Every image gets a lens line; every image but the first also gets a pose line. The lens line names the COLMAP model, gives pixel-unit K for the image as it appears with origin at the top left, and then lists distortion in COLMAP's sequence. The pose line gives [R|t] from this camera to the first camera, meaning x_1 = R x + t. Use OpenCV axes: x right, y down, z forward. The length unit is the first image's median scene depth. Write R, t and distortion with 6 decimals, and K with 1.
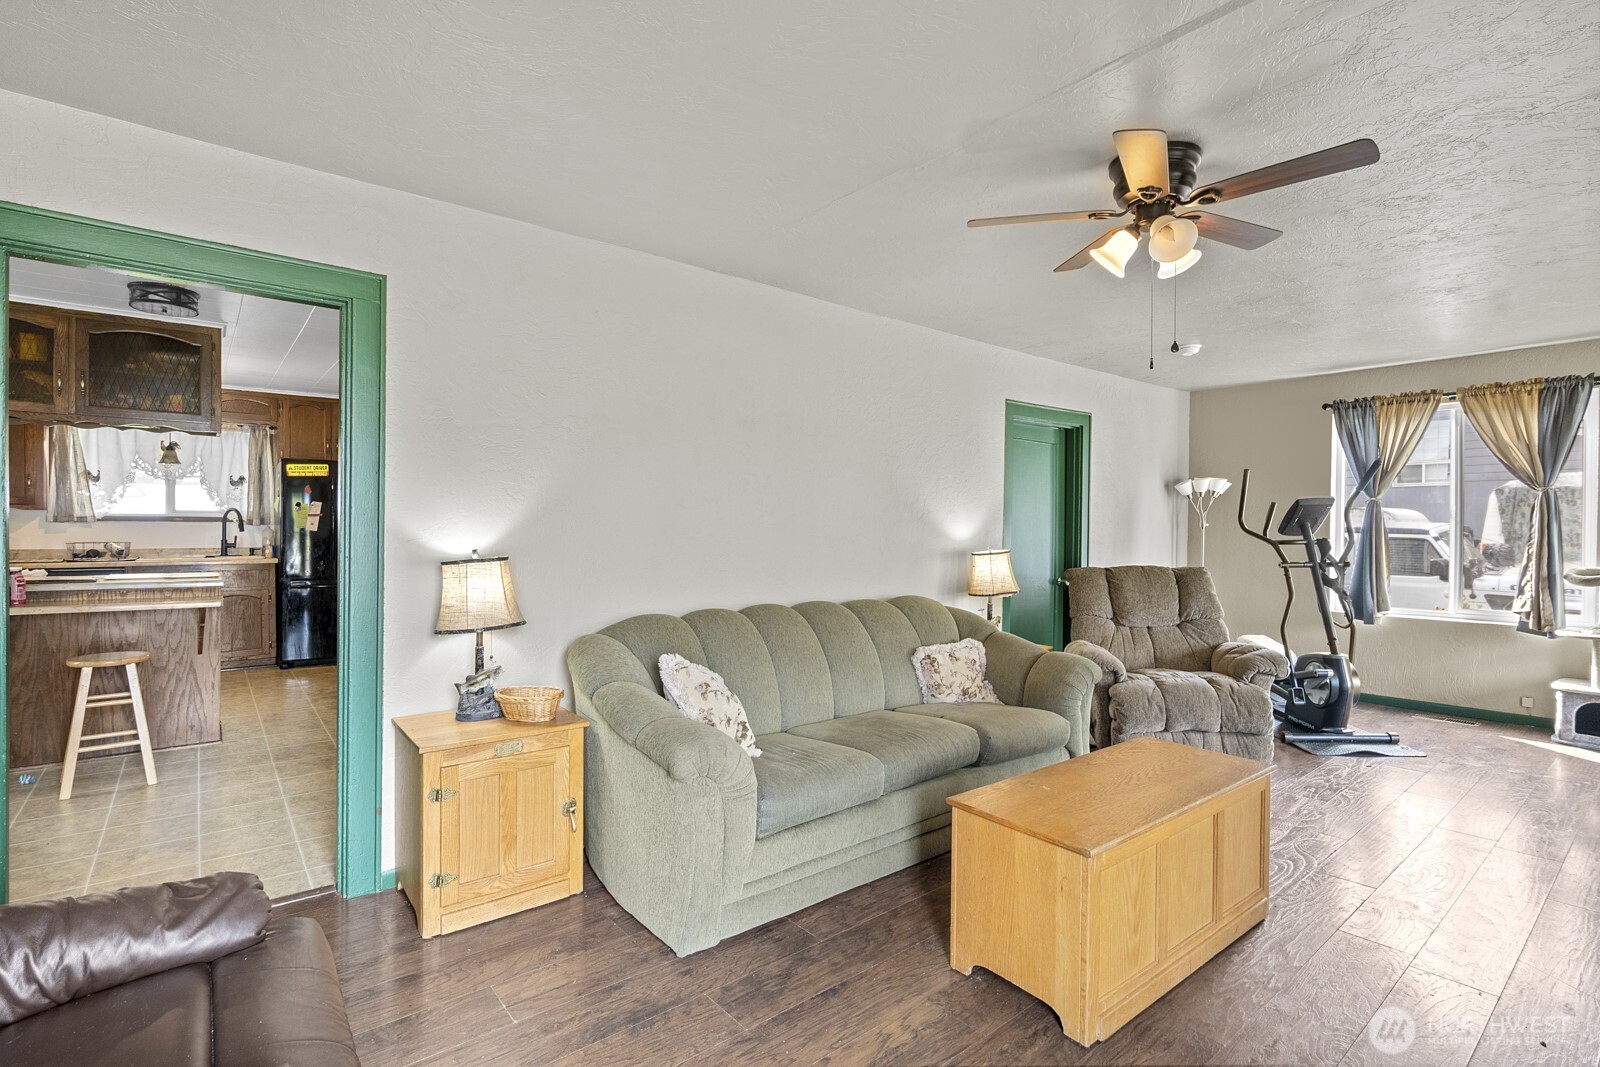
lens RADIAL K [[770.1, 0, 800.0], [0, 770.1, 533.5], [0, 0, 1]] dist [-0.002743, -0.000057]
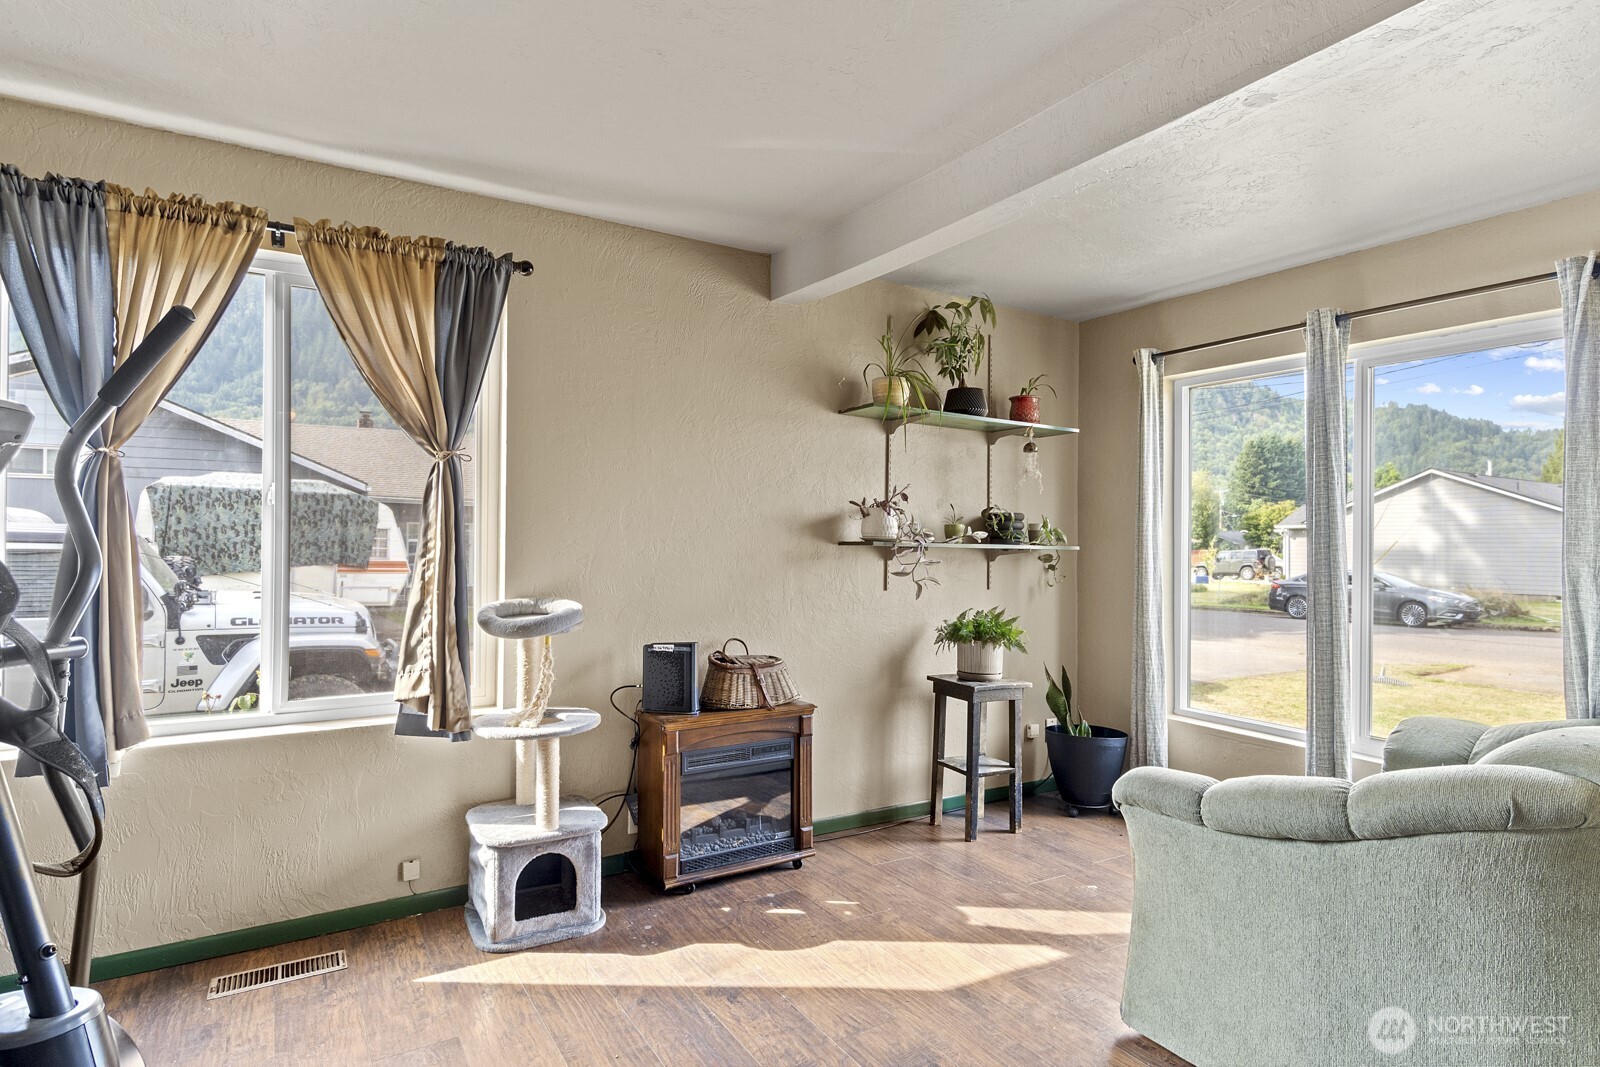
lens RADIAL K [[848.7, 0, 768.5], [0, 848.7, 534.3], [0, 0, 1]] dist [0.002620, -0.000263]
pose [[0.160483, 0.005286, 0.987025, 0.432290], [0.005688, 0.999964, -0.006280, 0.000527], [-0.987022, 0.006622, 0.160447, 0.683309]]
